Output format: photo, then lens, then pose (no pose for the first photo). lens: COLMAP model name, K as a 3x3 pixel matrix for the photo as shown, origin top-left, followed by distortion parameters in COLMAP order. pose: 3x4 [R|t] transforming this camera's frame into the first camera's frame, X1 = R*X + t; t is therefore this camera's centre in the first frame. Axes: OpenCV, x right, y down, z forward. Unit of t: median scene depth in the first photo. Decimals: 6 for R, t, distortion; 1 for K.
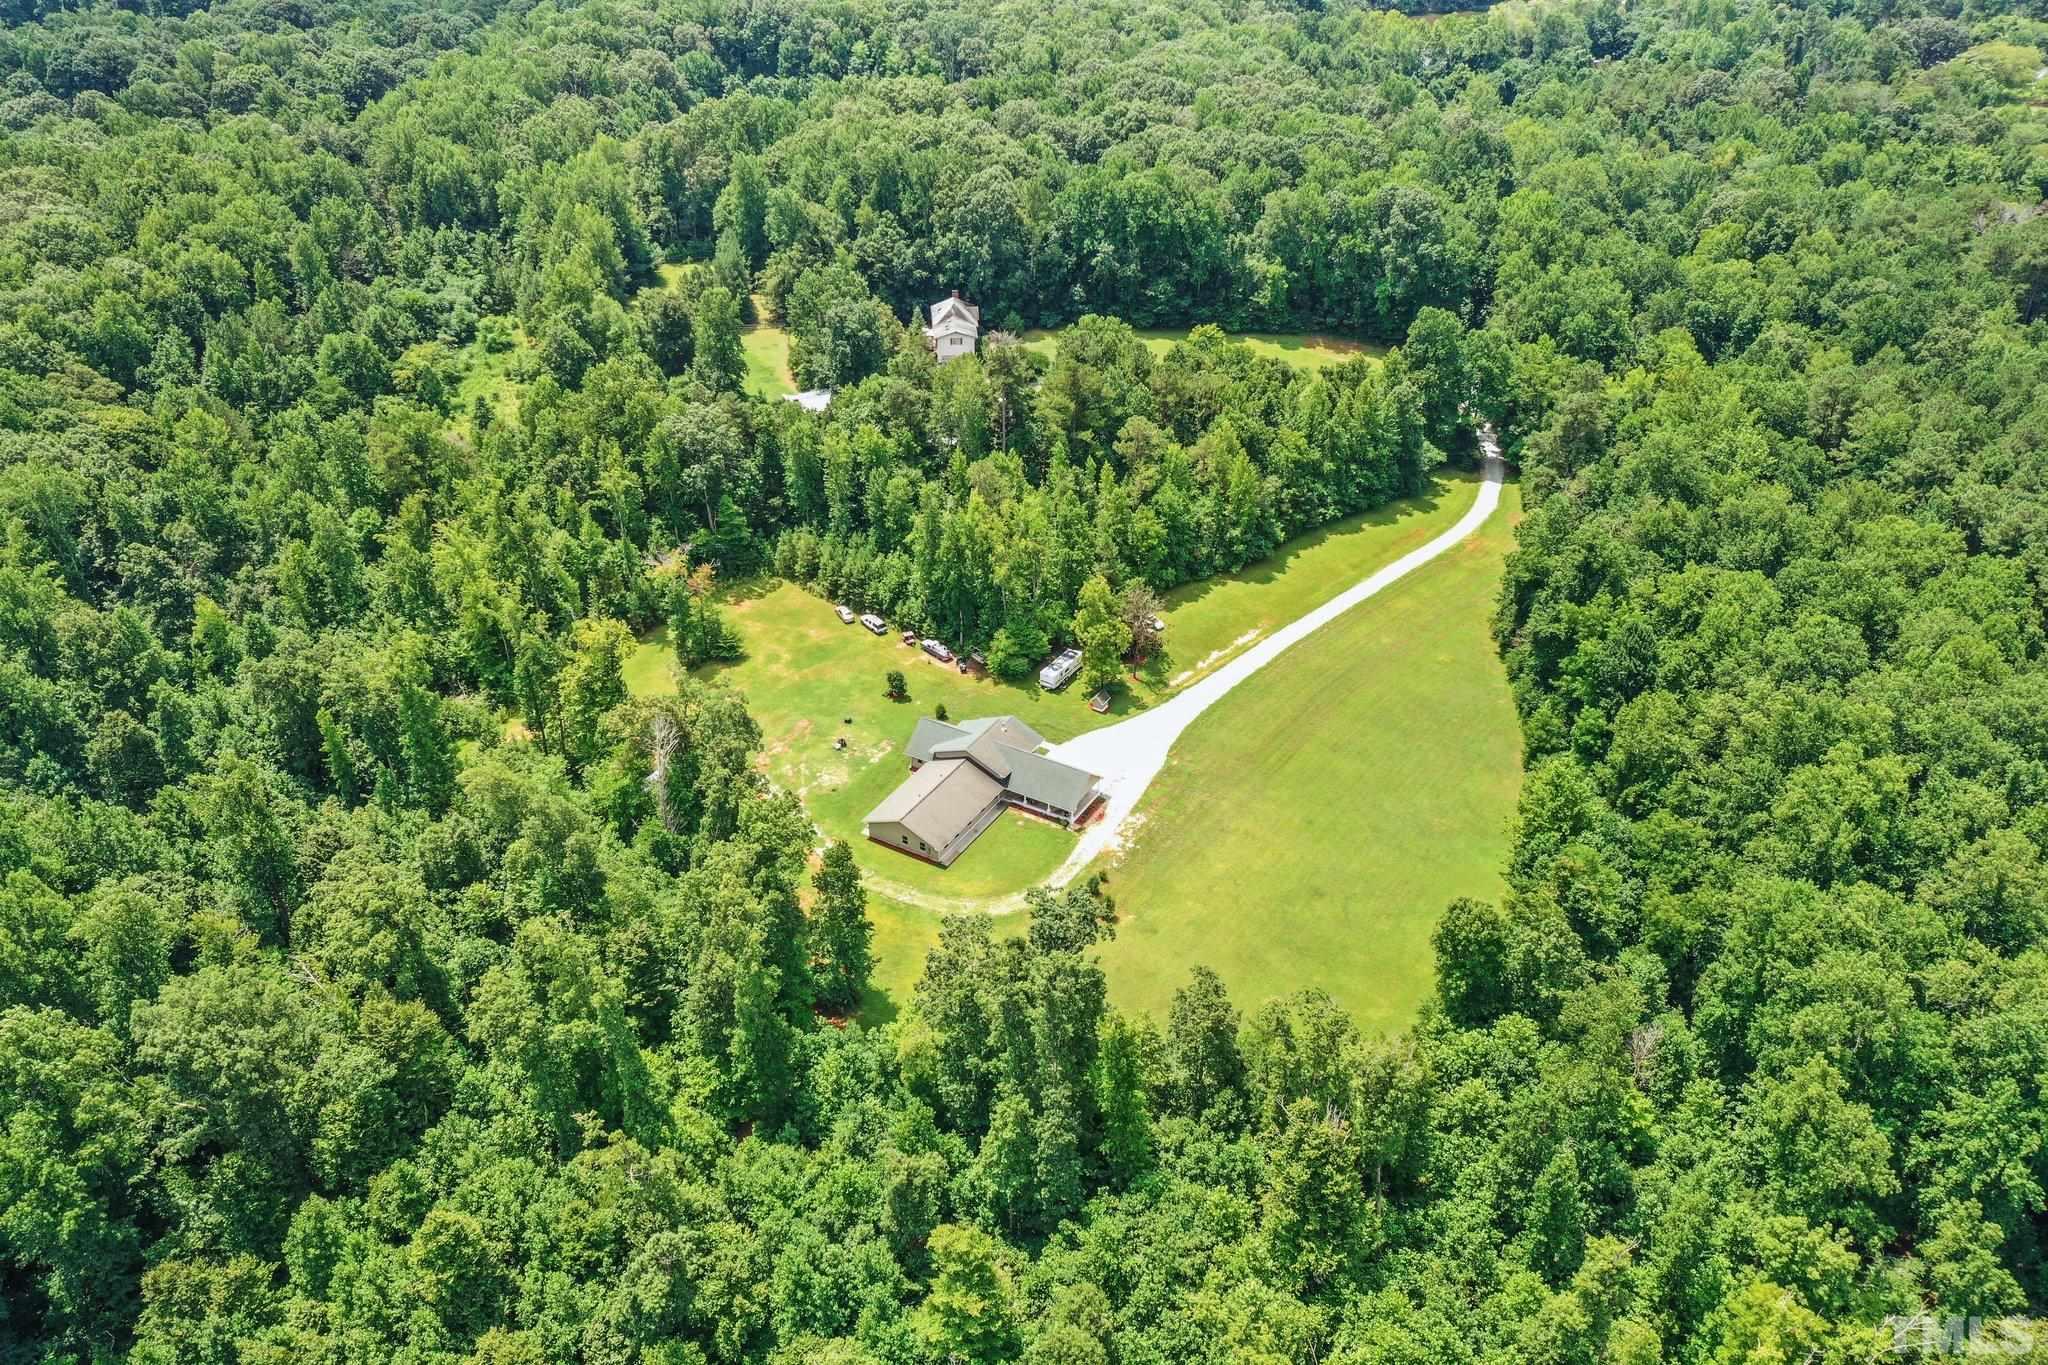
lens RADIAL K [[1621.6, 0, 1019.4], [0, 1621.6, 672.5], [0, 0, 1]] dist [0.019328, 0.000796]
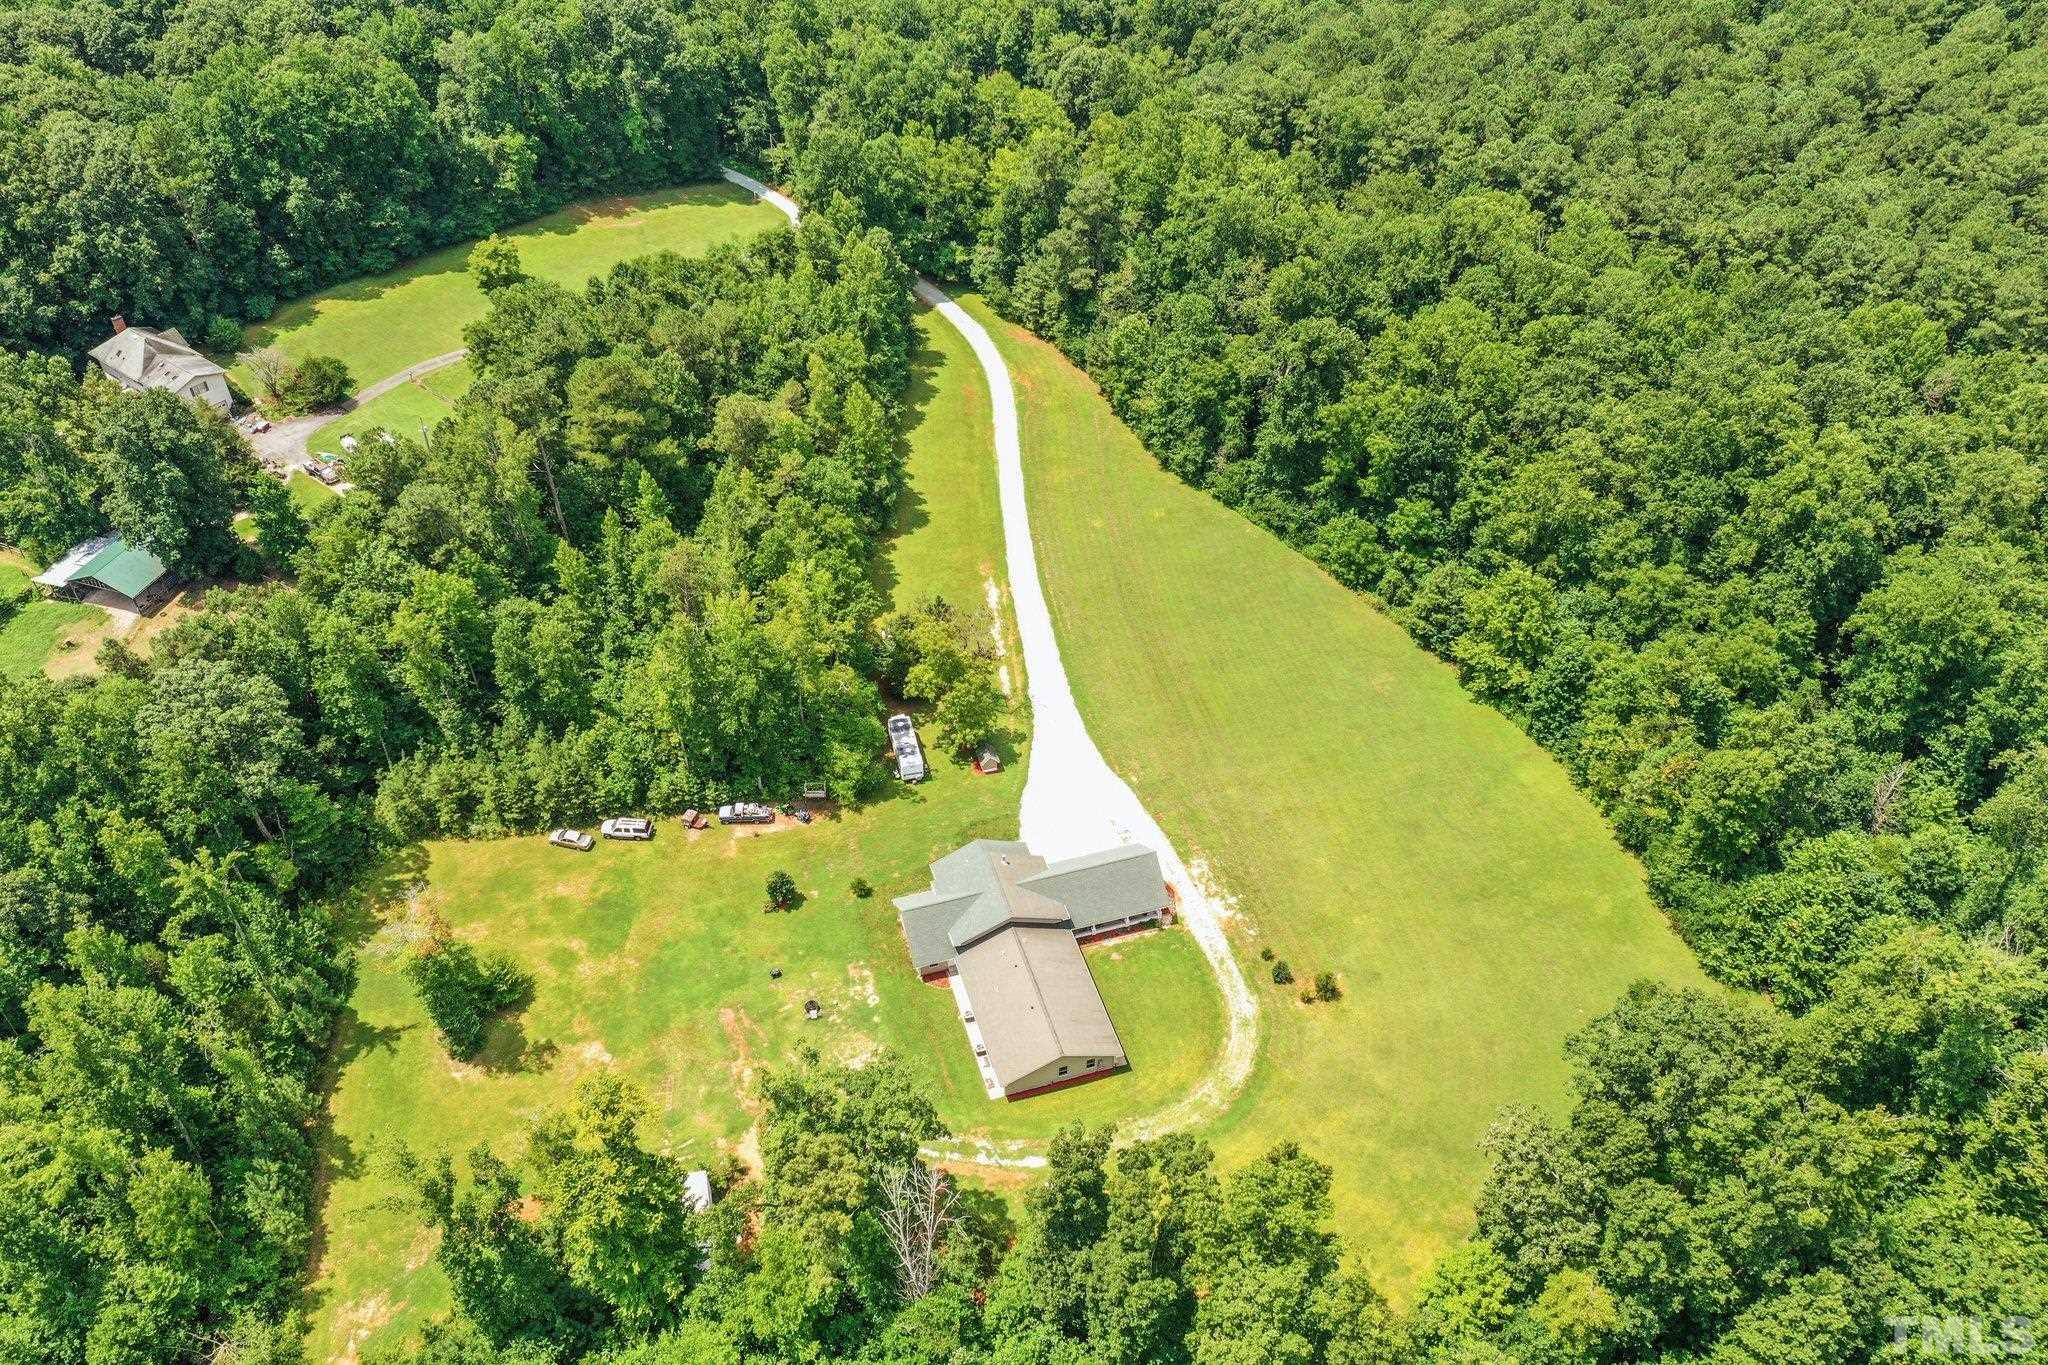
lens RADIAL K [[1621.6, 0, 1019.4], [0, 1621.6, 672.5], [0, 0, 1]] dist [0.019328, 0.000796]
pose [[0.672723, -0.486034, 0.557867, -0.315930], [0.391186, 0.873623, 0.289406, -0.212735], [-0.628026, 0.023539, 0.777836, 0.344290]]
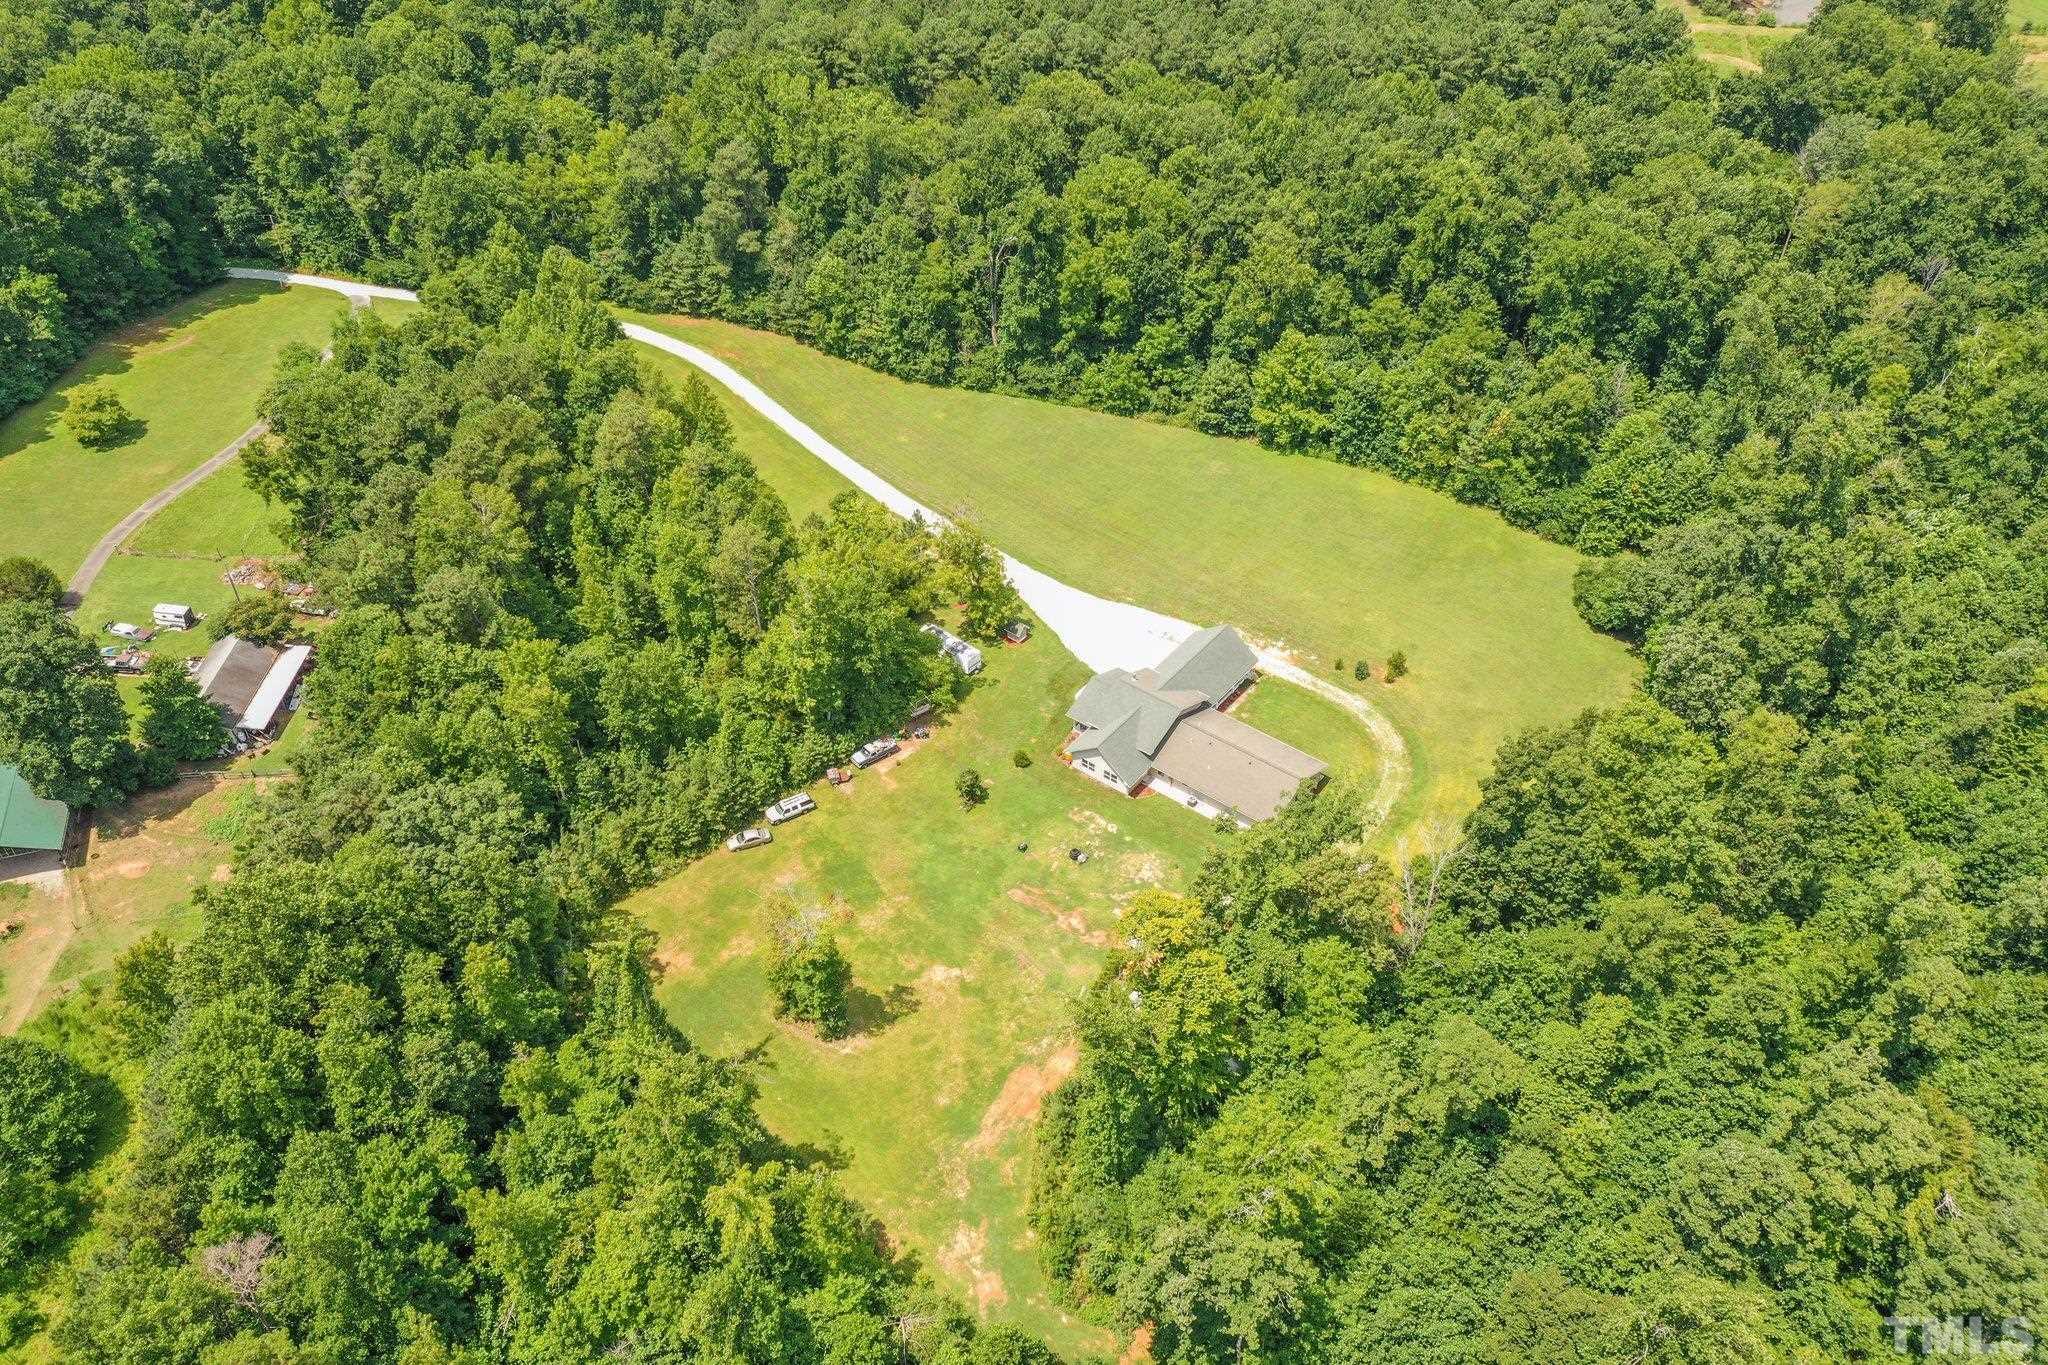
lens RADIAL K [[1621.6, 0, 1019.4], [0, 1621.6, 672.5], [0, 0, 1]] dist [0.019328, 0.000796]
pose [[0.126605, -0.648865, 0.750297, -0.541466], [0.529697, 0.683737, 0.501922, -0.353907], [-0.838685, 0.333884, 0.430266, 0.571905]]
